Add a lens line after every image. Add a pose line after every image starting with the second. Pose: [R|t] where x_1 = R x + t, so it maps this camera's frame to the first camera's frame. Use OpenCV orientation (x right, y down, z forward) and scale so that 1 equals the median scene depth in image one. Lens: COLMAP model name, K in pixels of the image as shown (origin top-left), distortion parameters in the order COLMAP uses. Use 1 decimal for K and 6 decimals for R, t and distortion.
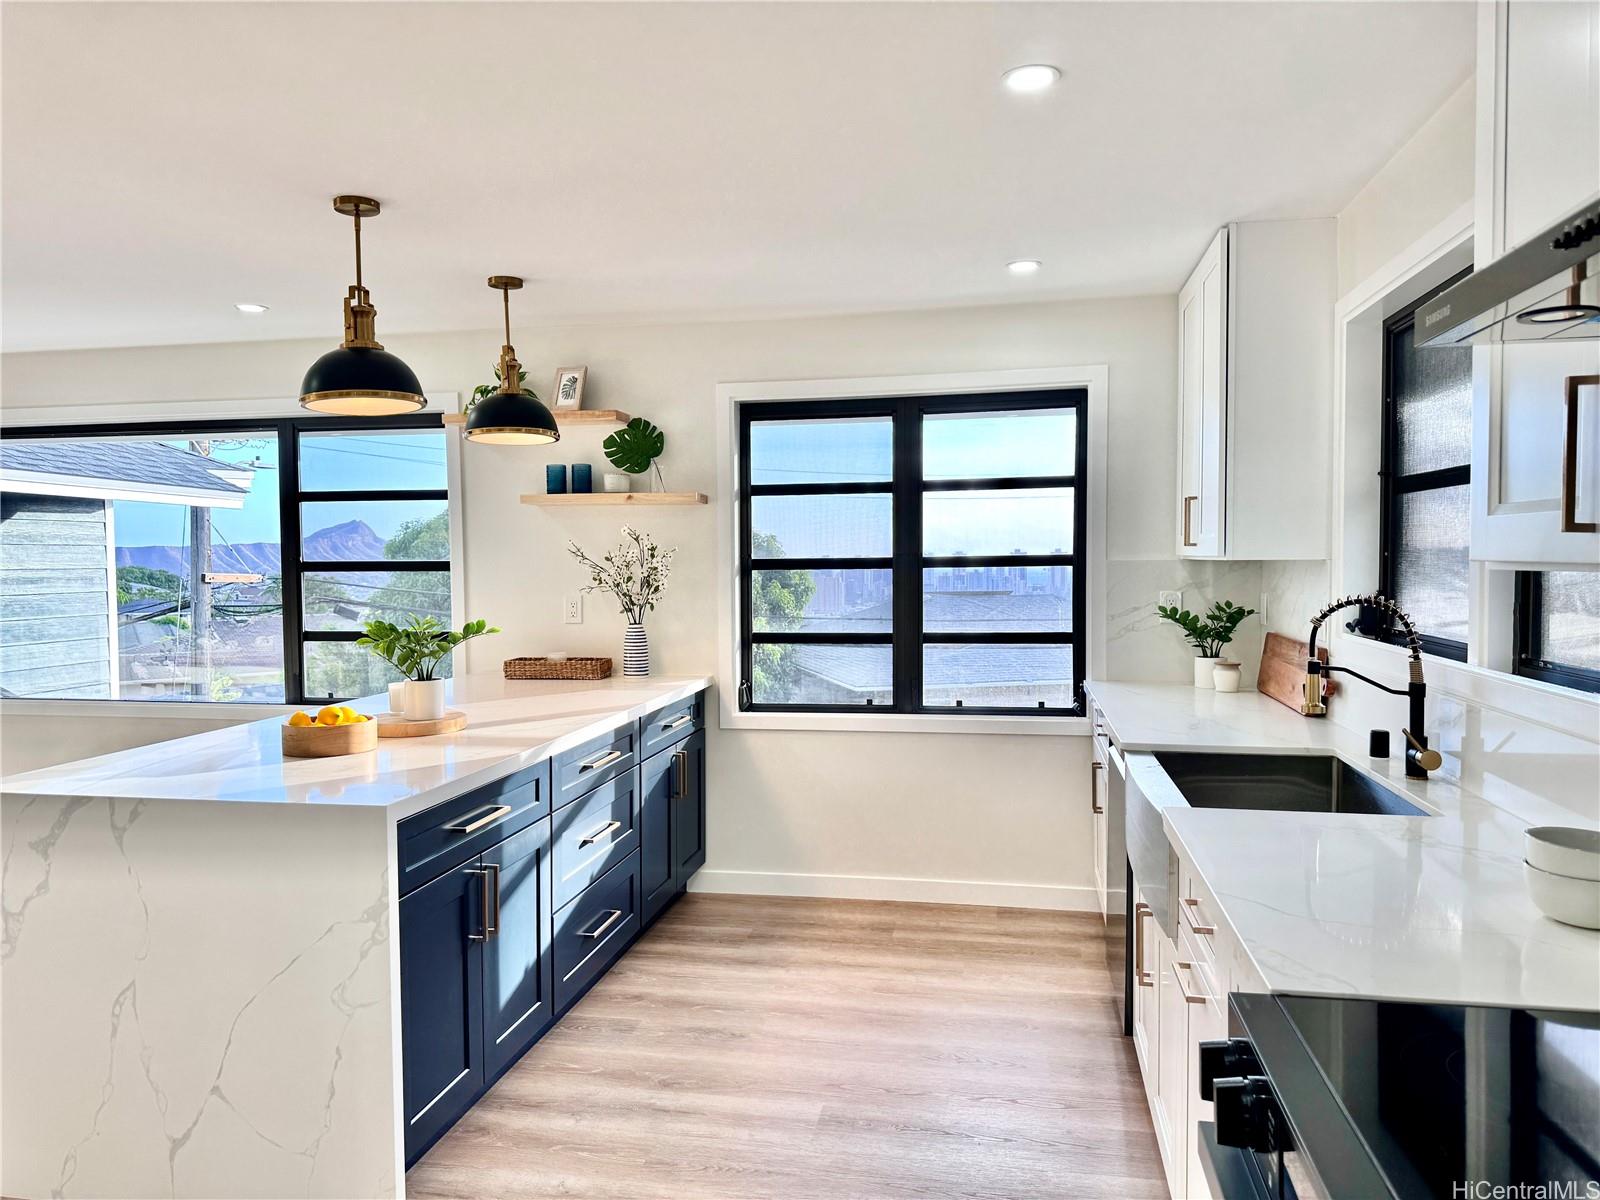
lens RADIAL K [[1110.3, 0, 793.6], [0, 1110.3, 590.8], [0, 0, 1]] dist [0.012600, -0.001970]
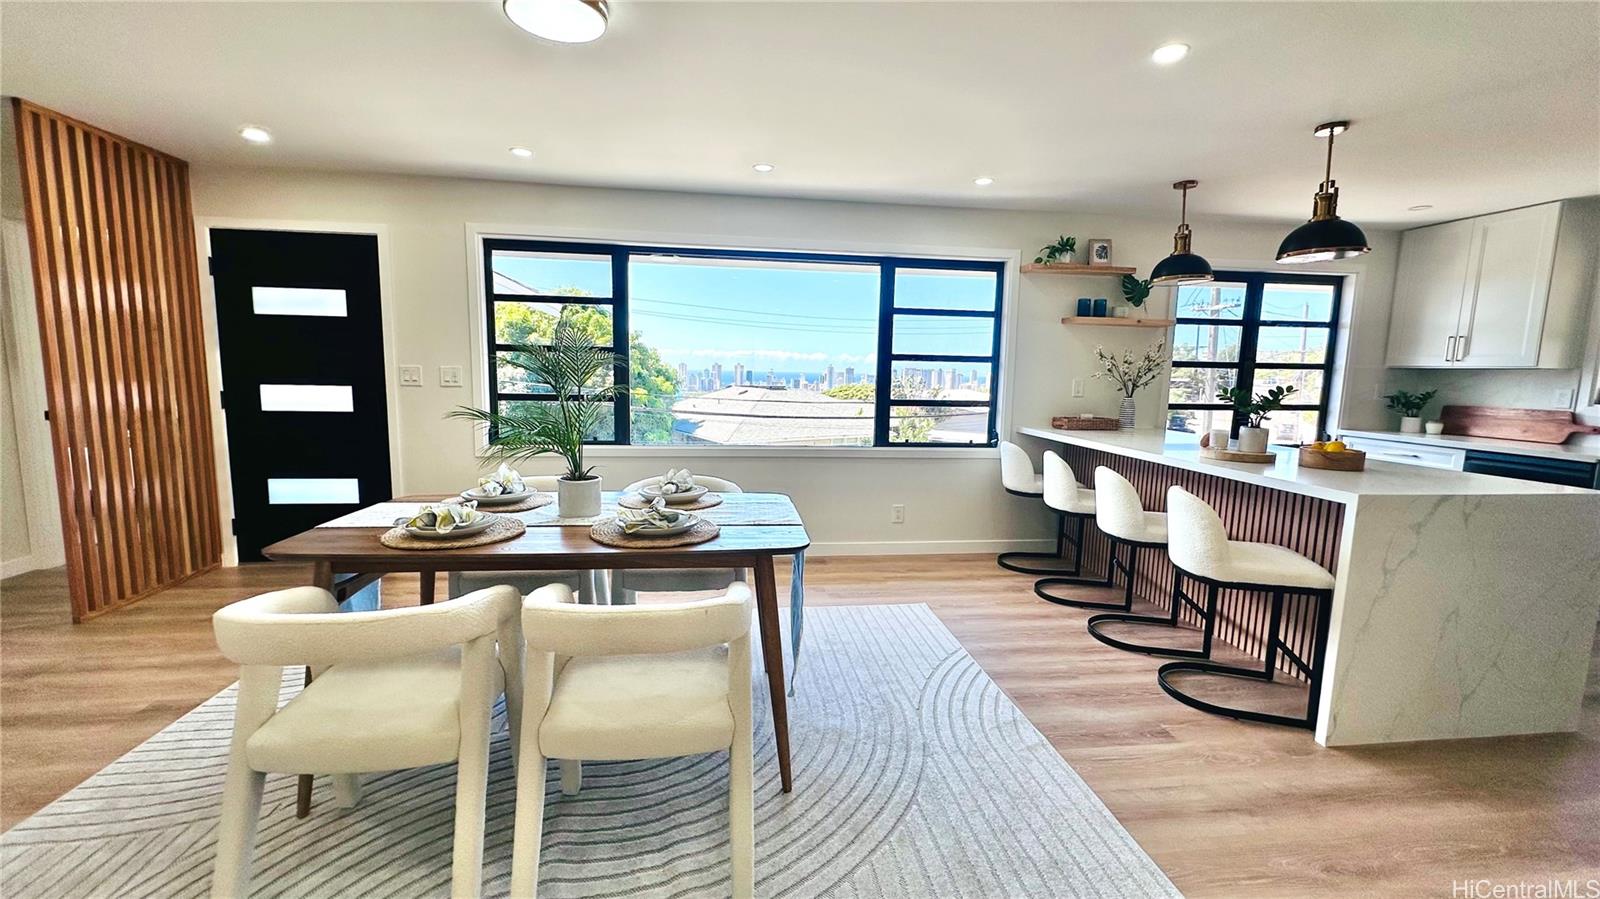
lens RADIAL K [[686.2, 0, 793.1], [0, 686.2, 441.2], [0, 0, 1]] dist [0.009037, 0.000344]
pose [[0.943744, -0.008093, 0.330578, -0.959590], [-0.025518, 0.994937, 0.097206, 0.008817], [-0.329691, -0.100173, 0.938760, 0.163100]]
